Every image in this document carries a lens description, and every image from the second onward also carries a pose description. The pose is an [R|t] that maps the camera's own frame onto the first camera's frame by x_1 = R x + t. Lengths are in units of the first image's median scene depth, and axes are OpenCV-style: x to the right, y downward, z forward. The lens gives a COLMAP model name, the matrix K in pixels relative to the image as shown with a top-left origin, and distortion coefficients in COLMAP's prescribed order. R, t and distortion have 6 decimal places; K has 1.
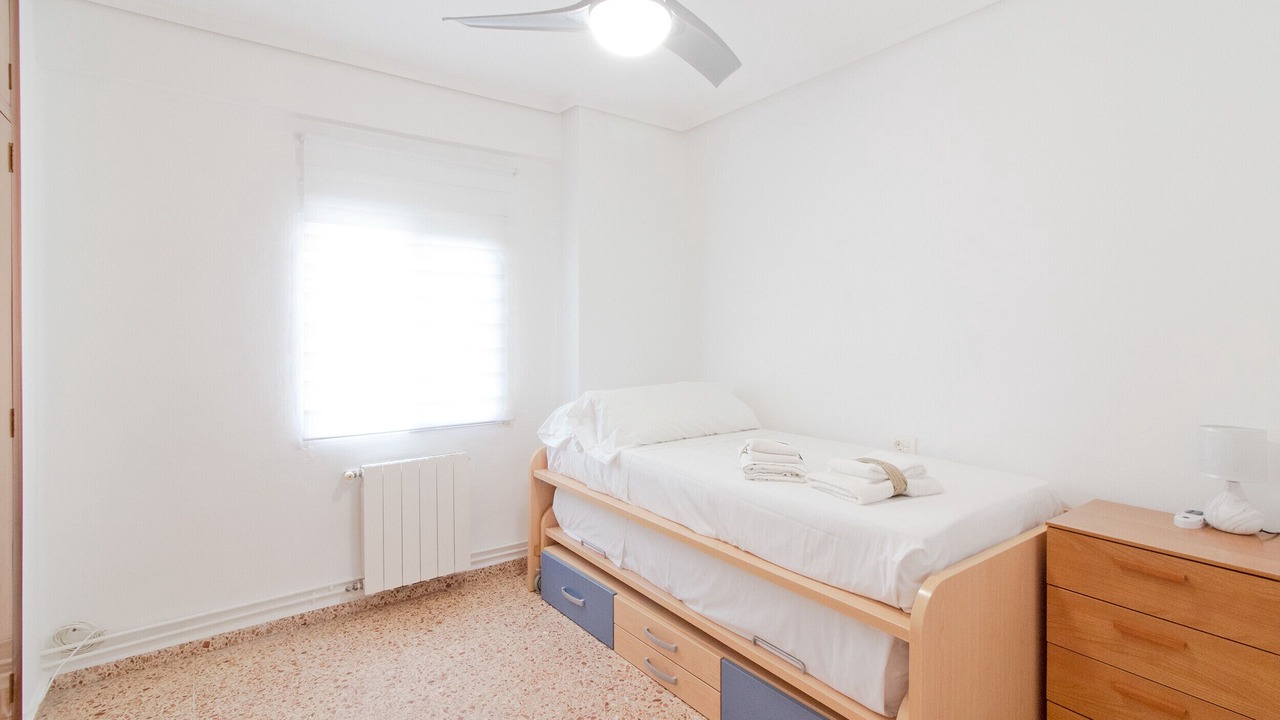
lens RADIAL K [[600.0, 0, 646.5], [0, 600.0, 347.2], [0, 0, 1]] dist [0.001033, 0.000289]
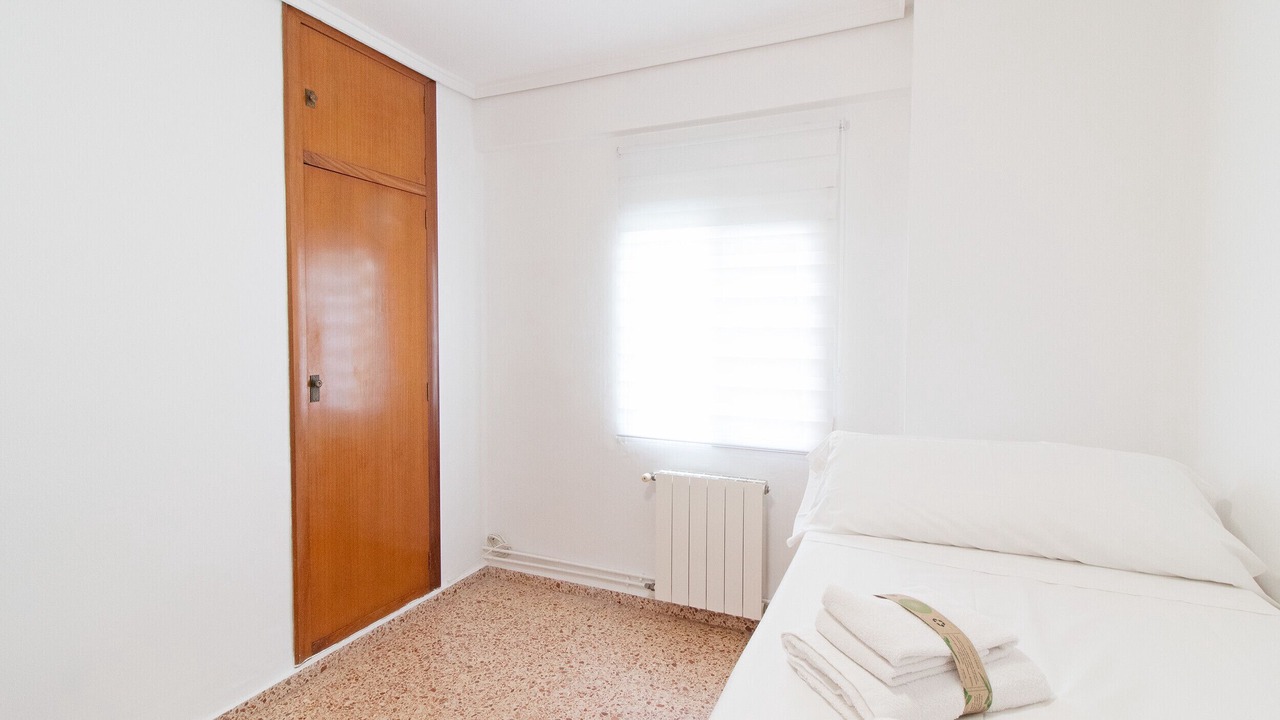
lens RADIAL K [[603.4, 0, 640.0], [0, 603.4, 360.0], [0, 0, 1]] dist [-0.000974, 0.000035]
pose [[0.483966, 0.052984, -0.873481, 0.391748], [-0.034297, 0.998547, 0.041568, -0.027648], [0.874415, 0.009840, 0.485080, 0.503002]]
